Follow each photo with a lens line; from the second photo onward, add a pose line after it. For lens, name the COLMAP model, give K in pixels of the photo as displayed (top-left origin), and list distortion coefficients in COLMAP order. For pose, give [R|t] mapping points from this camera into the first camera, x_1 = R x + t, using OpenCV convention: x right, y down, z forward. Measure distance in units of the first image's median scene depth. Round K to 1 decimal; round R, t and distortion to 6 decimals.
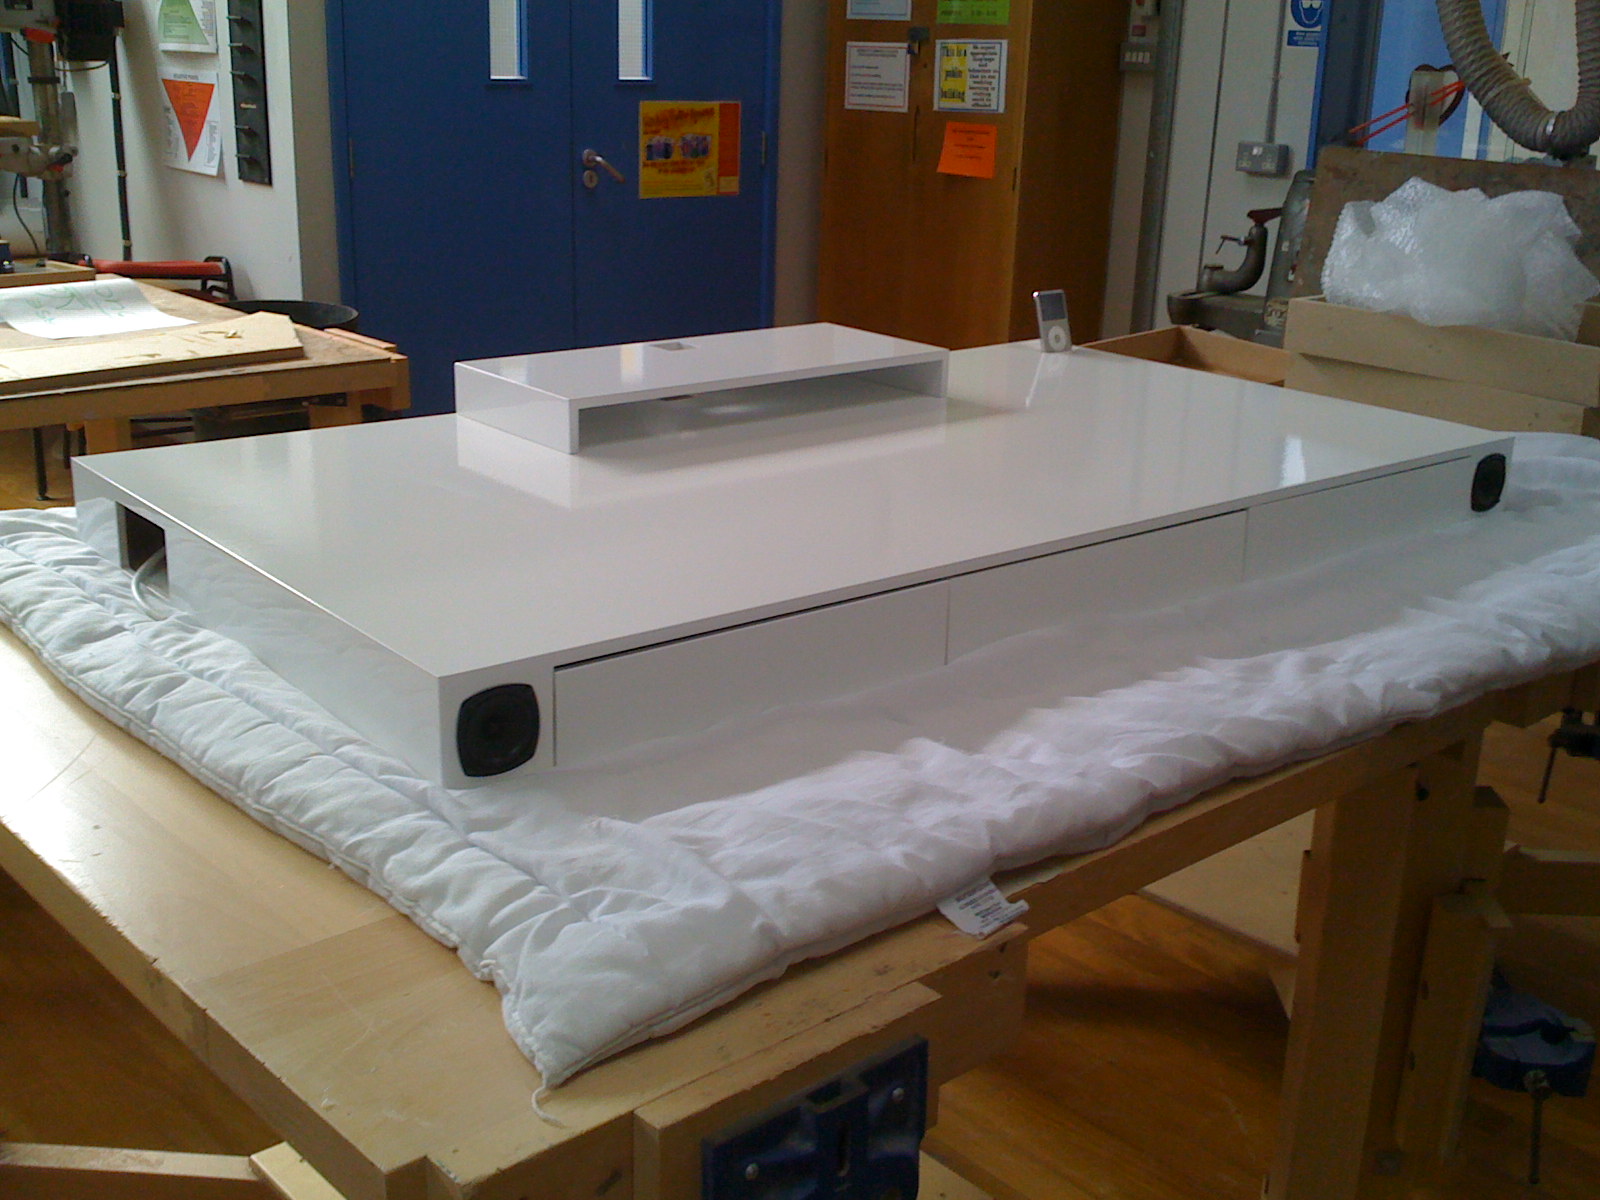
lens RADIAL K [[1844.0, 0, 804.8], [0, 1844.0, 573.9], [0, 0, 1]] dist [0.113288, -0.411259]
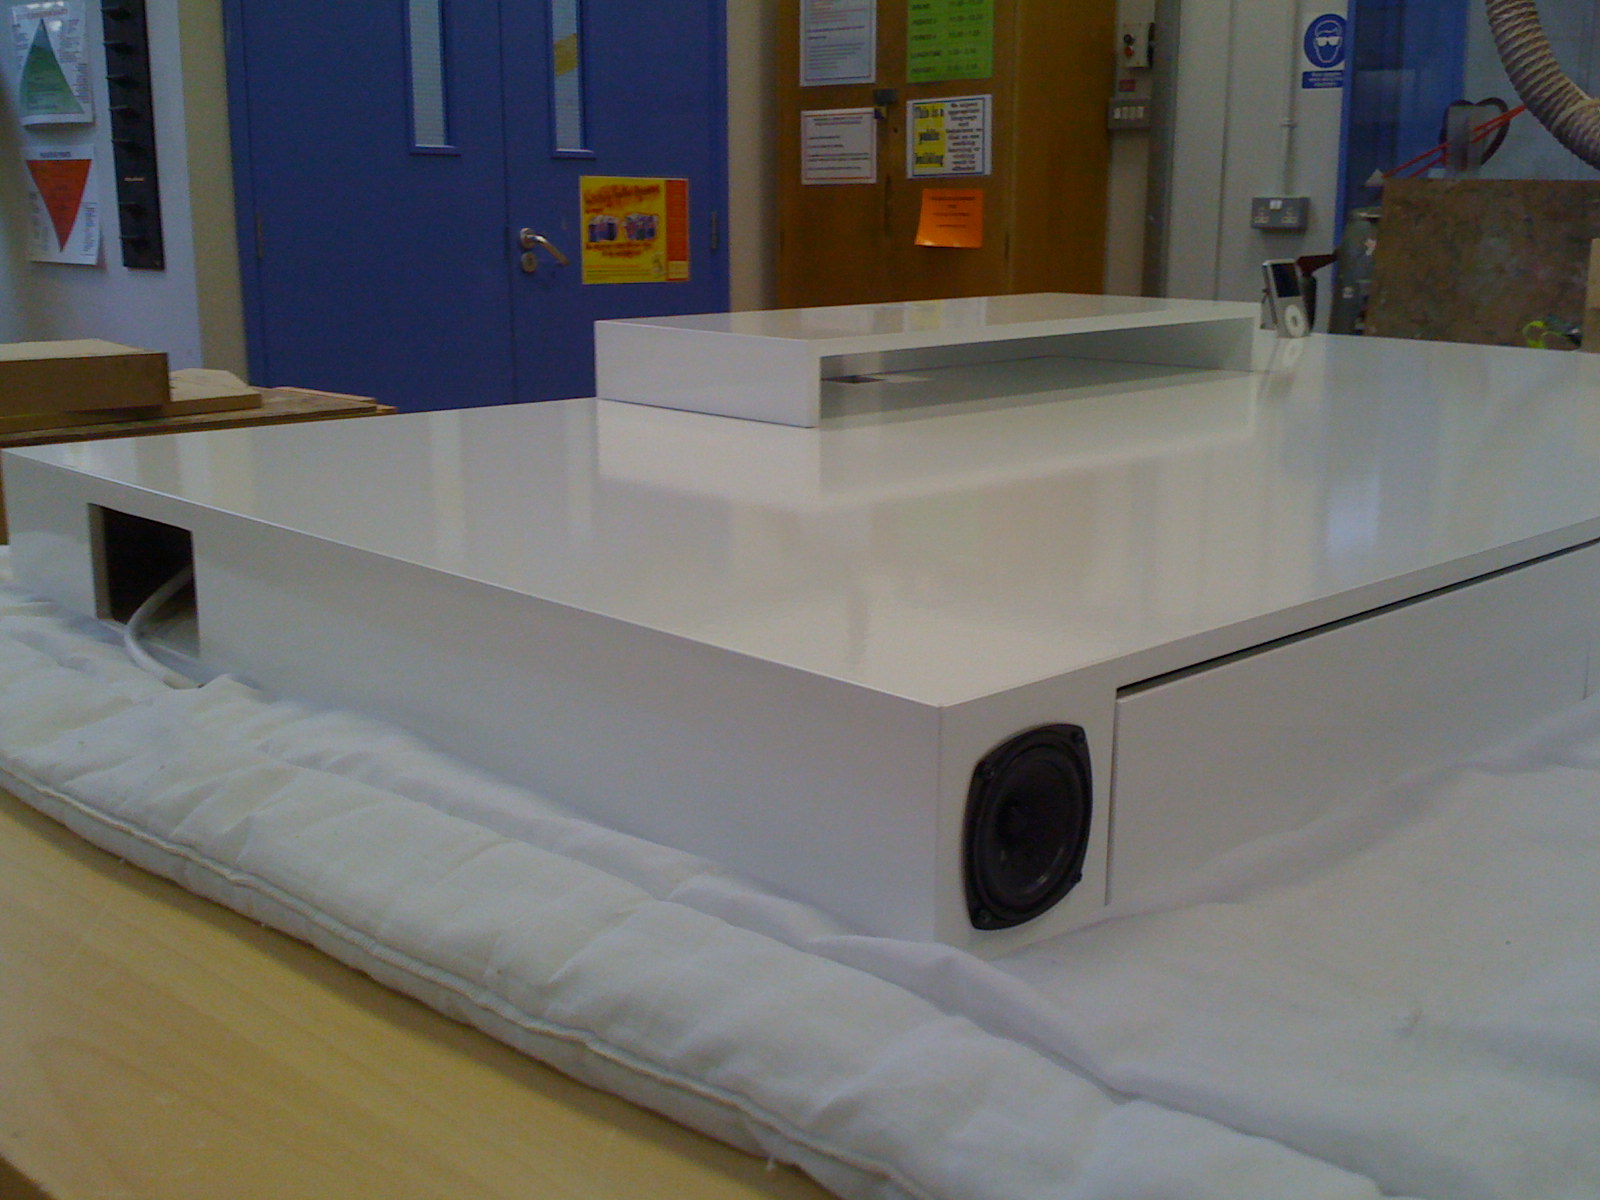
lens RADIAL K [[1844.0, 0, 804.8], [0, 1844.0, 573.9], [0, 0, 1]] dist [0.113288, -0.411259]
pose [[0.995775, -0.044864, 0.080127, -0.077920], [0.051547, 0.995183, -0.083384, 0.017465], [-0.076000, 0.087162, 0.993291, 0.163337]]
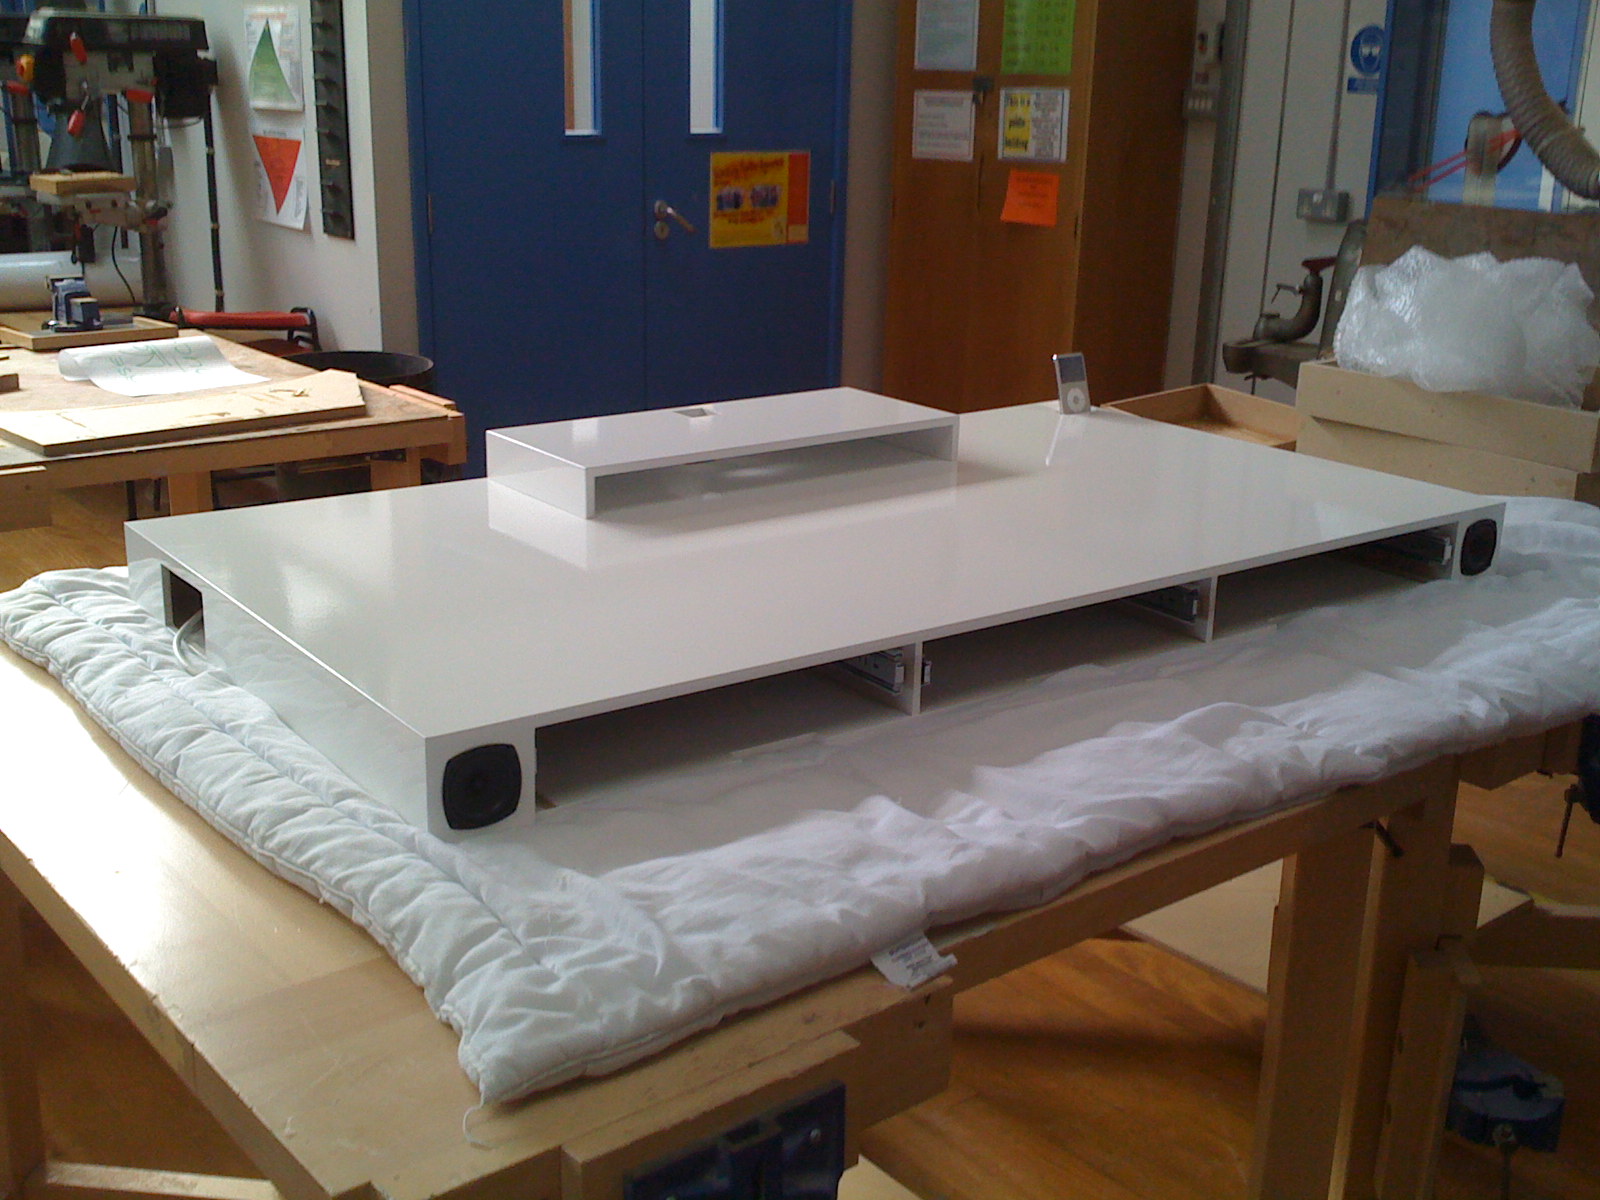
lens RADIAL K [[1829.0, 0, 788.6], [0, 1829.0, 599.3], [0, 0, 1]] dist [0.178738, -0.554232]
pose [[0.997718, 0.006929, -0.067155, 0.031621], [-0.006895, 0.999976, 0.000734, -0.010361], [0.067159, -0.000269, 0.997742, -0.024906]]
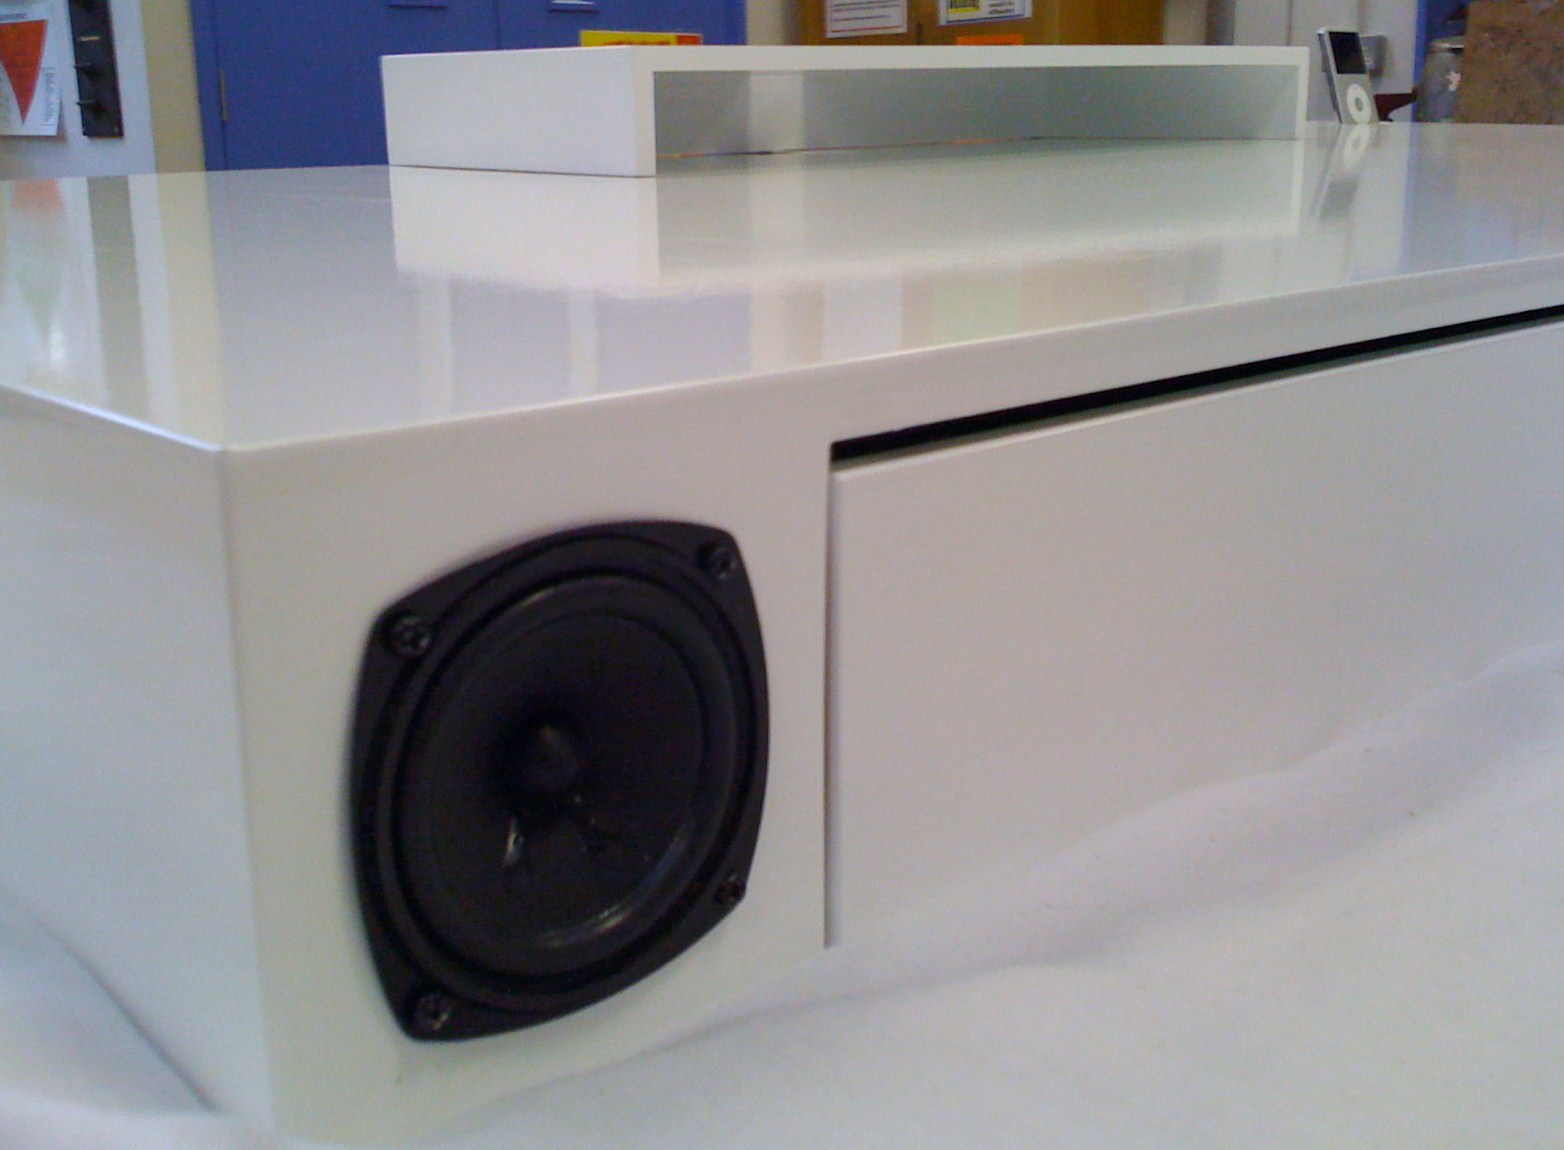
lens RADIAL K [[1865.0, 0, 782.0], [0, 1865.0, 575.0], [0, 0, 1]] dist [-0.002014, -0.090600]
pose [[0.997972, -0.057488, 0.027333, -0.046894], [0.058440, 0.997663, -0.035402, 0.021846], [-0.025234, 0.036928, 0.998999, 0.243541]]
